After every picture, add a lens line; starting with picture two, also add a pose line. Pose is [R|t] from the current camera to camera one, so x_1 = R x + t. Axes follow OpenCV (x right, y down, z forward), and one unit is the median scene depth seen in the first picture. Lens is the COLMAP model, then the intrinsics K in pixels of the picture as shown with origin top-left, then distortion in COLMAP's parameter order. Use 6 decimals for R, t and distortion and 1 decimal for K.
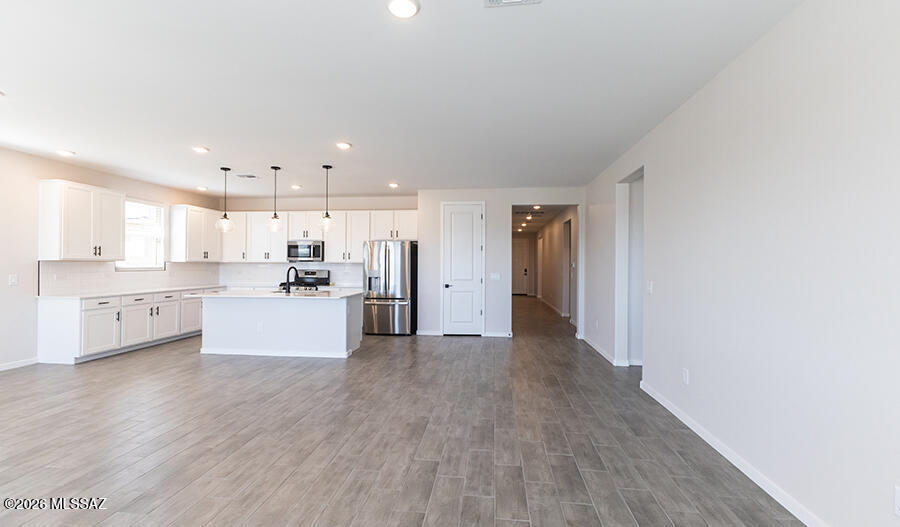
lens RADIAL K [[391.4, 0, 450.0], [0, 391.4, 263.5], [0, 0, 1]] dist [0.008890, -0.000647]
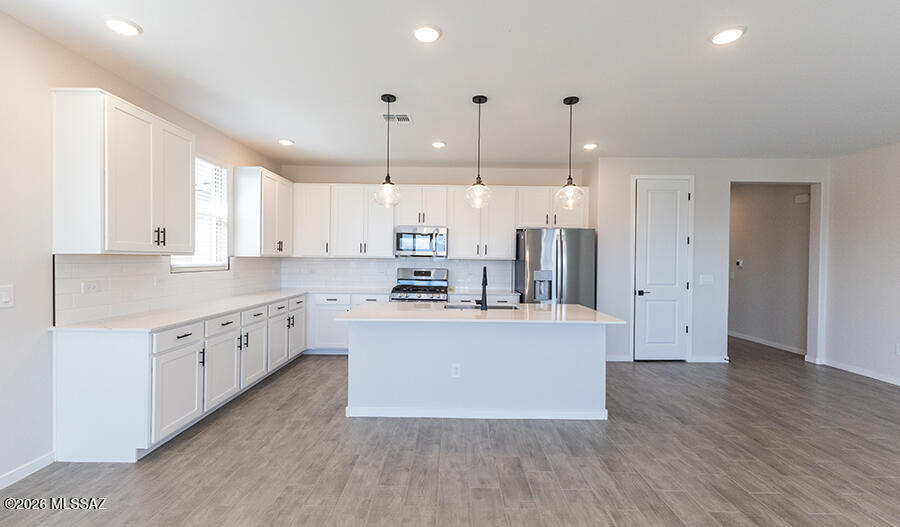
lens RADIAL K [[391.4, 0, 450.0], [0, 391.4, 263.5], [0, 0, 1]] dist [0.008890, -0.000647]
pose [[0.993840, 0.004729, 0.110728, -0.509867], [-0.006443, 0.999865, 0.015126, -0.005368], [-0.110641, -0.015746, 0.993736, 0.385560]]
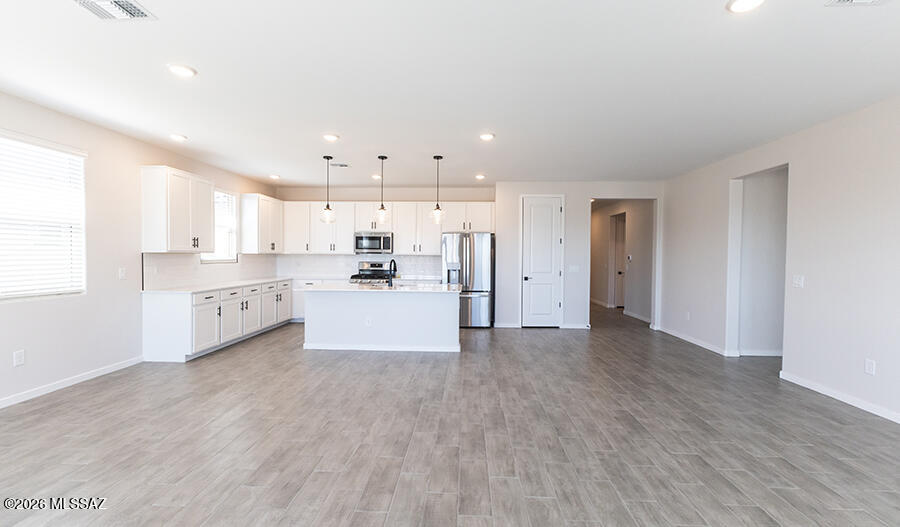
lens RADIAL K [[391.4, 0, 450.0], [0, 391.4, 263.5], [0, 0, 1]] dist [0.008890, -0.000647]
pose [[0.997711, 0.001440, 0.067610, -0.316963], [-0.003064, 0.999709, 0.023928, -0.005278], [-0.067556, -0.024081, 0.997425, 0.017186]]
